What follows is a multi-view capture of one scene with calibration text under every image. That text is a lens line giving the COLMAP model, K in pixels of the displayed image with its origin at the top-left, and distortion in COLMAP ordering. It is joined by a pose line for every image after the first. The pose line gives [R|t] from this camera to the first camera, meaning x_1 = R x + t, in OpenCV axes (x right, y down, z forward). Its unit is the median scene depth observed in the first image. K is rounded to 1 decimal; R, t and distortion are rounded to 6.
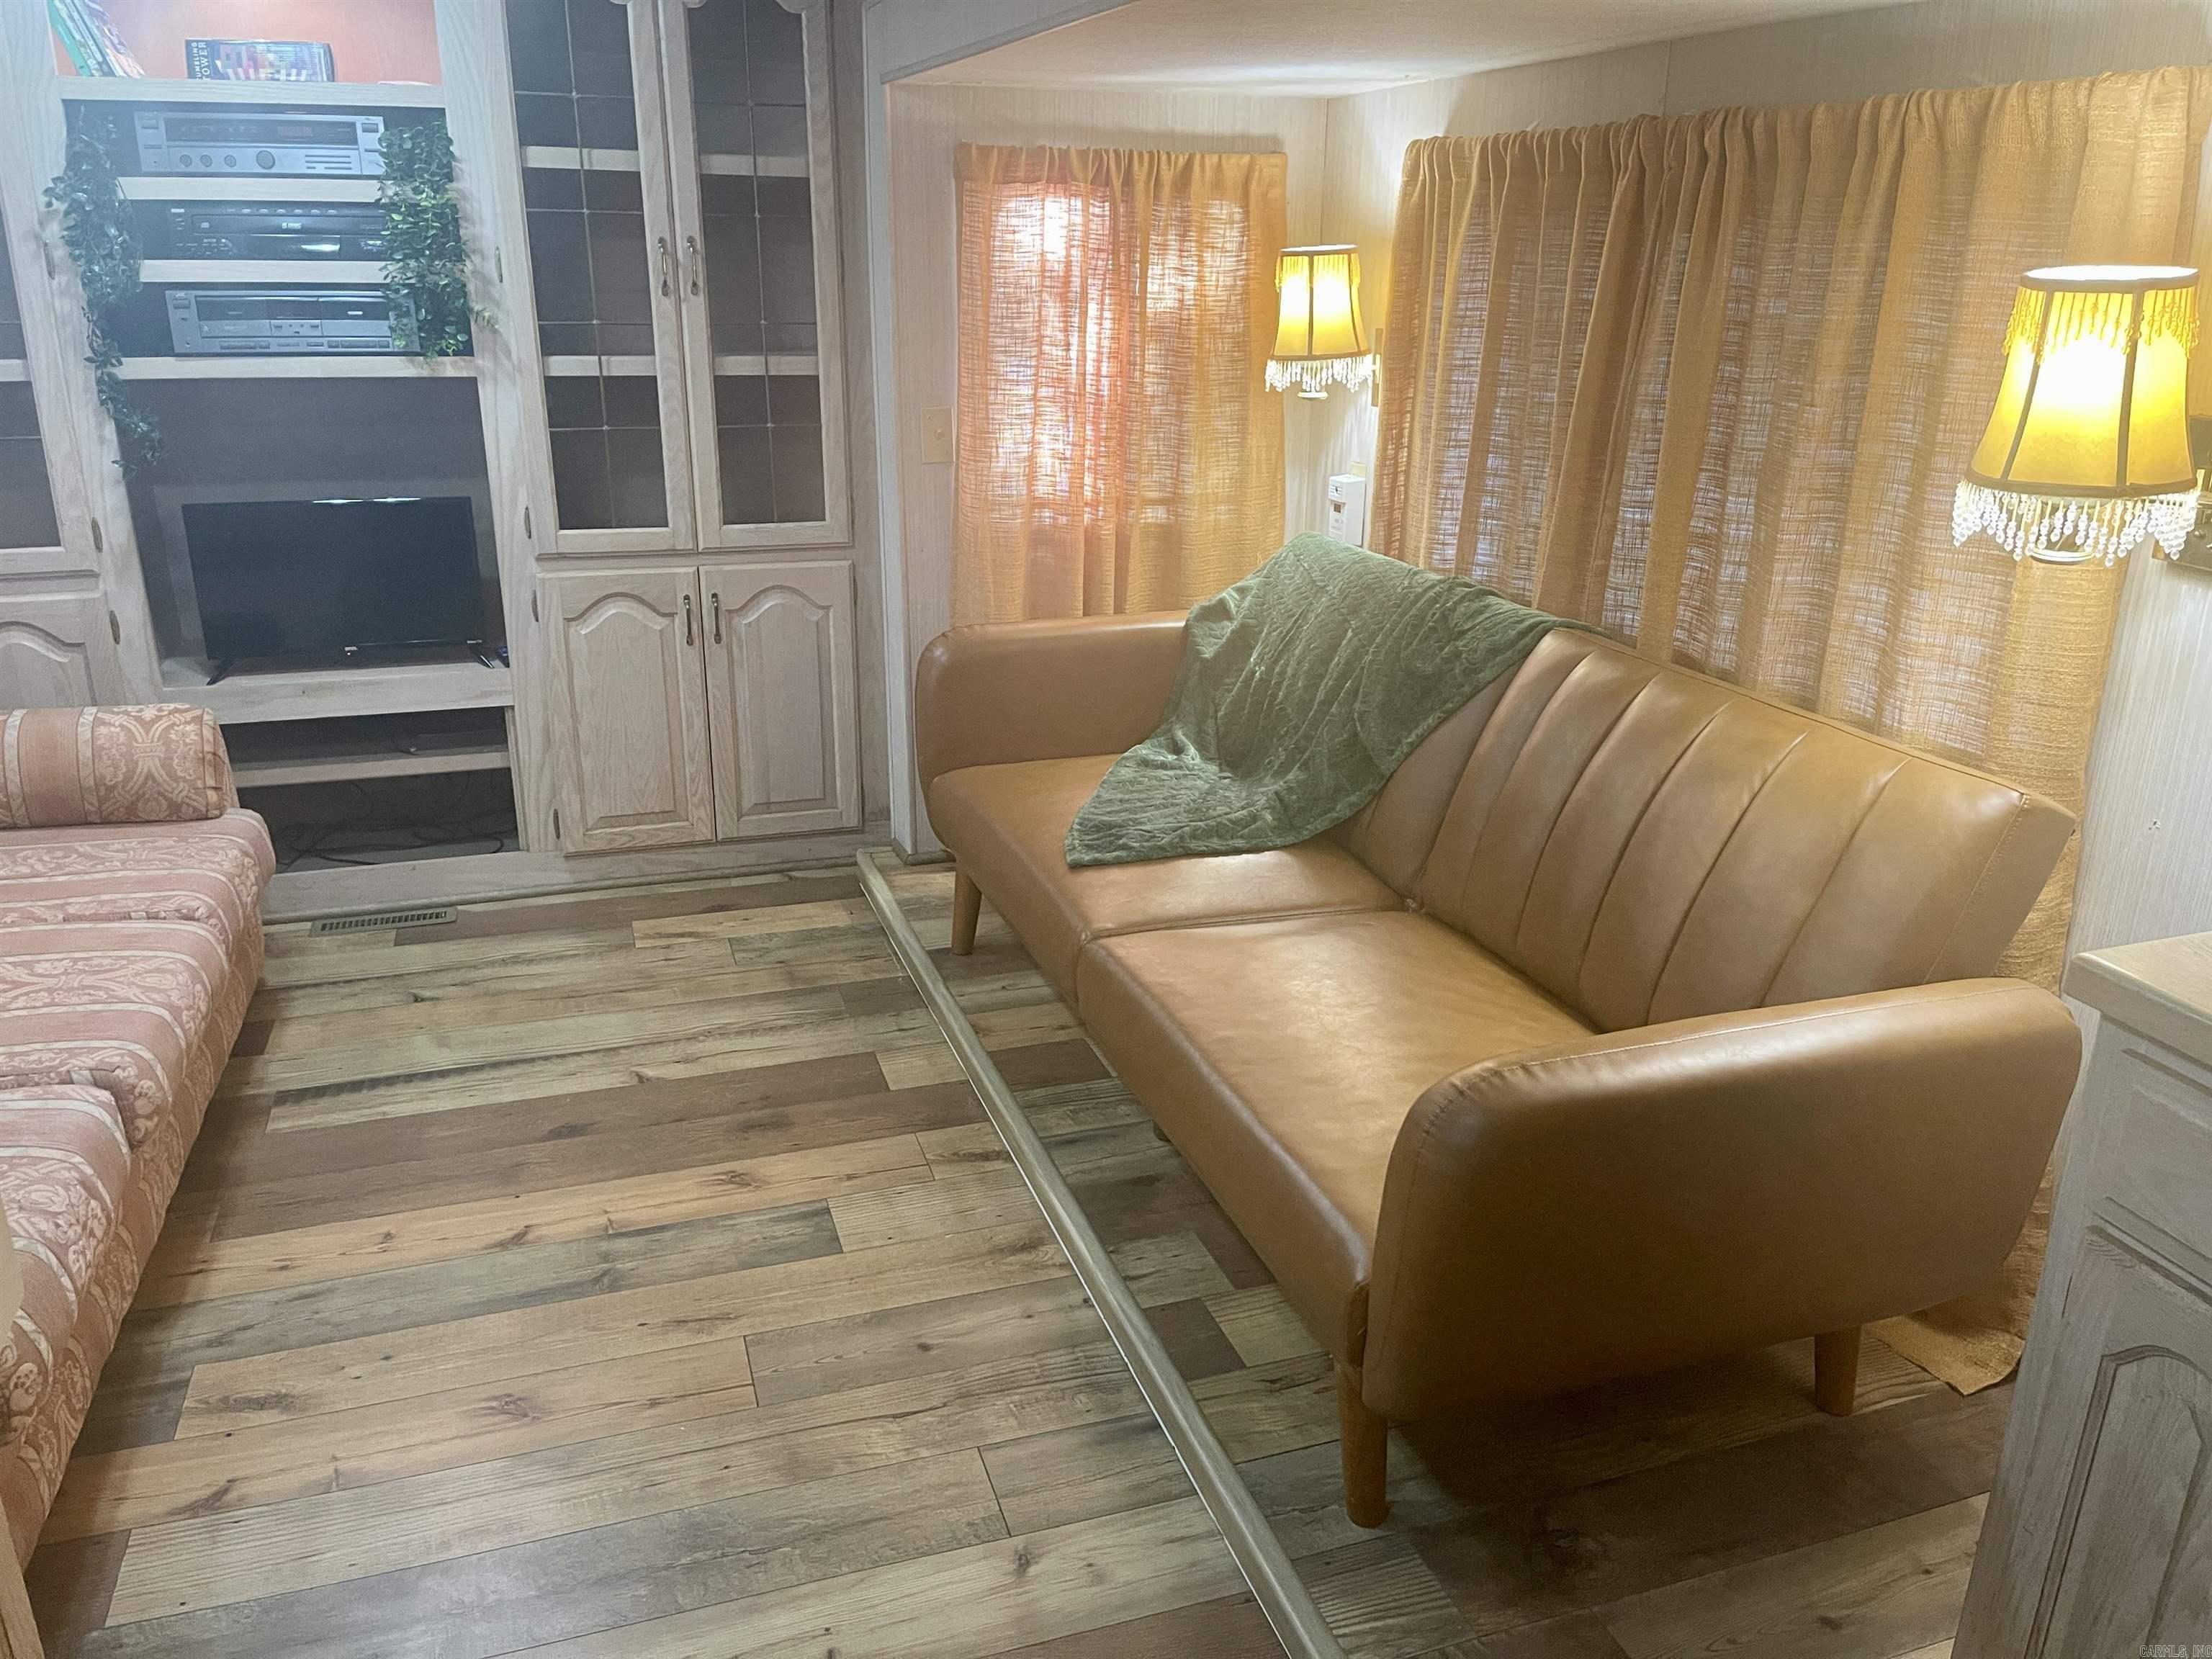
lens RADIAL K [[1652.5, 0, 1106.0], [0, 1652.5, 829.5], [0, 0, 1]] dist [0.083778, -0.110649]
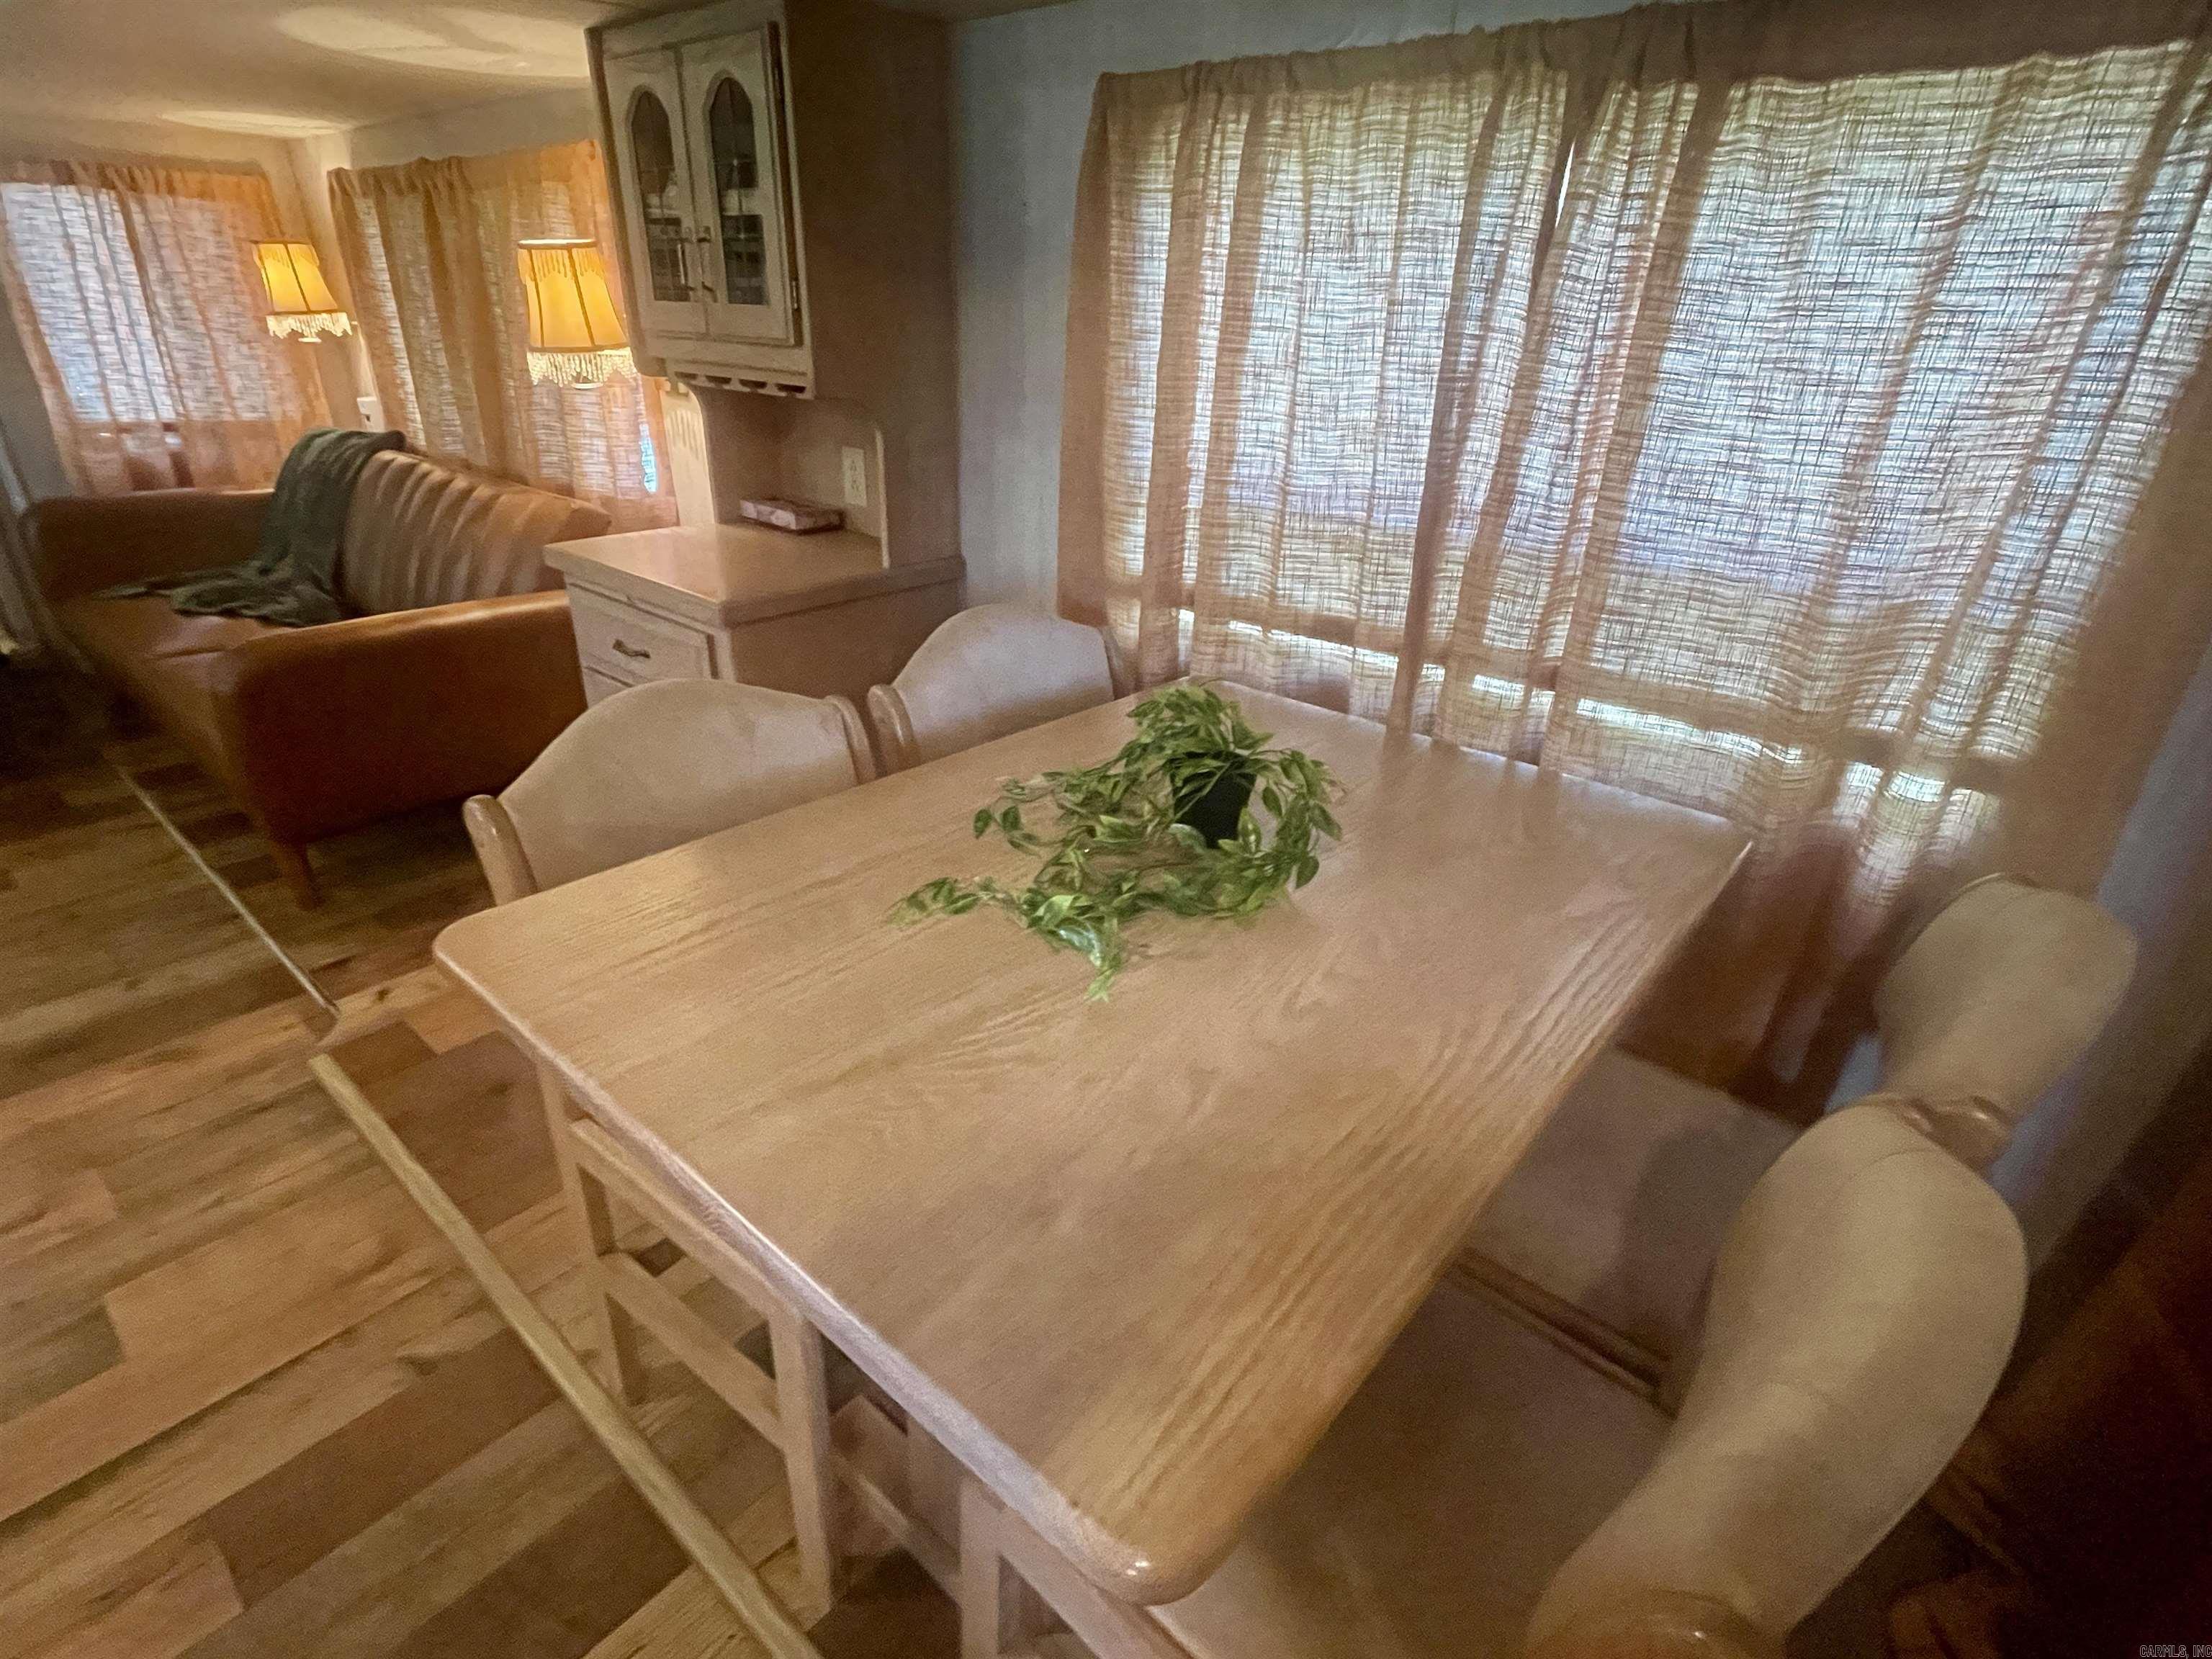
lens RADIAL K [[1094.5, 0, 1106.0], [0, 1094.5, 829.5], [0, 0, 1]] dist [-0.000207, 0.000548]
pose [[0.859152, -0.214906, 0.464406, 0.203933], [0.155130, 0.974215, 0.163830, 0.144536], [-0.487639, -0.068712, 0.870337, -0.312504]]
